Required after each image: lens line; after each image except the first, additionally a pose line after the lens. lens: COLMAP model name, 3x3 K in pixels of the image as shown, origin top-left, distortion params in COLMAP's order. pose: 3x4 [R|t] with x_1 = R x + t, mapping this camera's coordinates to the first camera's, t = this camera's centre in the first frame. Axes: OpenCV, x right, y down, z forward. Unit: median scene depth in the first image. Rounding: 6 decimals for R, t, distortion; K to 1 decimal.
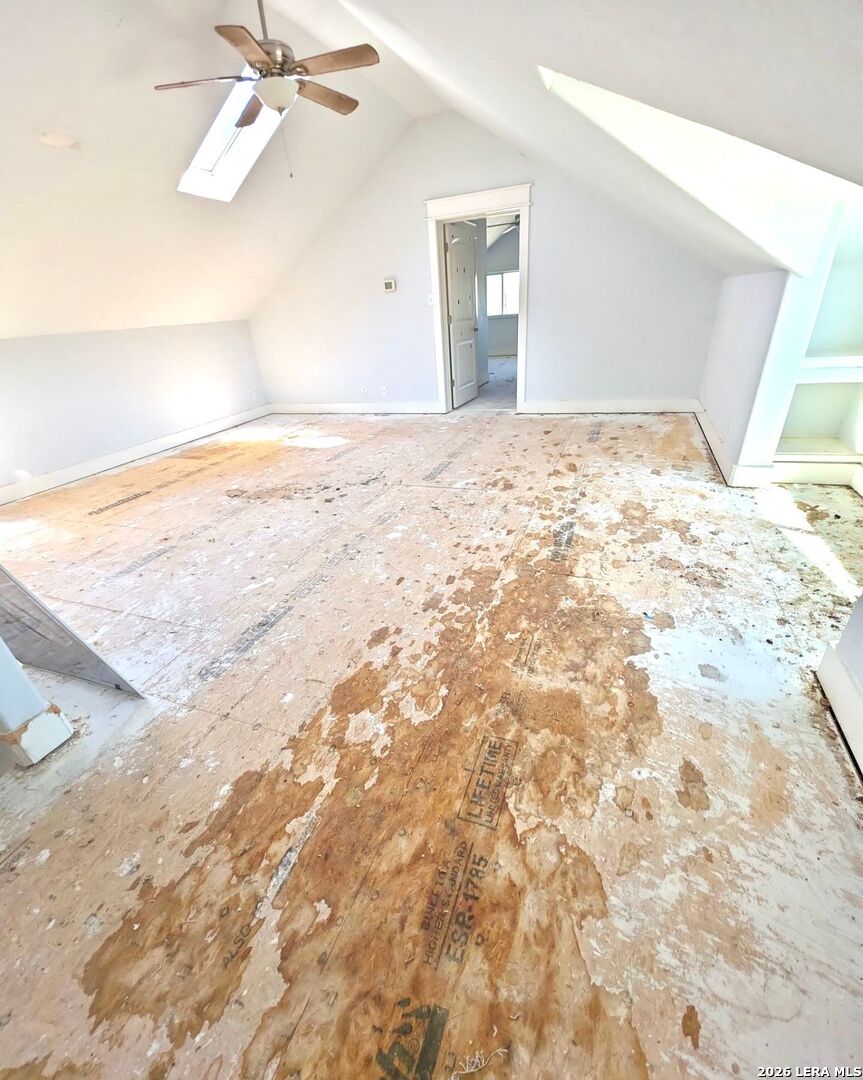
lens RADIAL K [[466.6, 0, 431.8], [0, 466.6, 577.0], [0, 0, 1]] dist [0.002827, -0.000293]
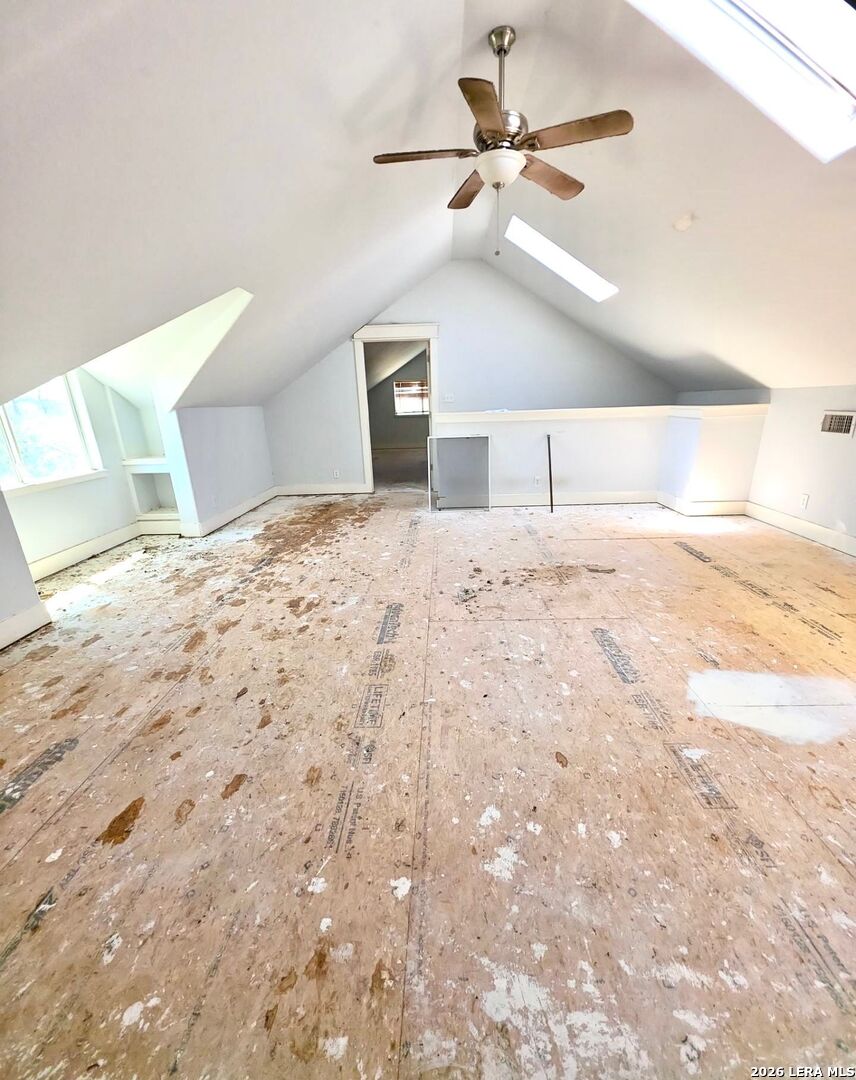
lens RADIAL K [[482.0, 0, 428.0], [0, 482.0, 540.0], [0, 0, 1]] dist [0.003468, -0.004790]
pose [[-0.942577, 0.187023, -0.276716, 0.166092], [-0.070657, 0.698101, 0.712504, -1.001864], [0.326430, 0.691142, -0.644799, 1.687742]]
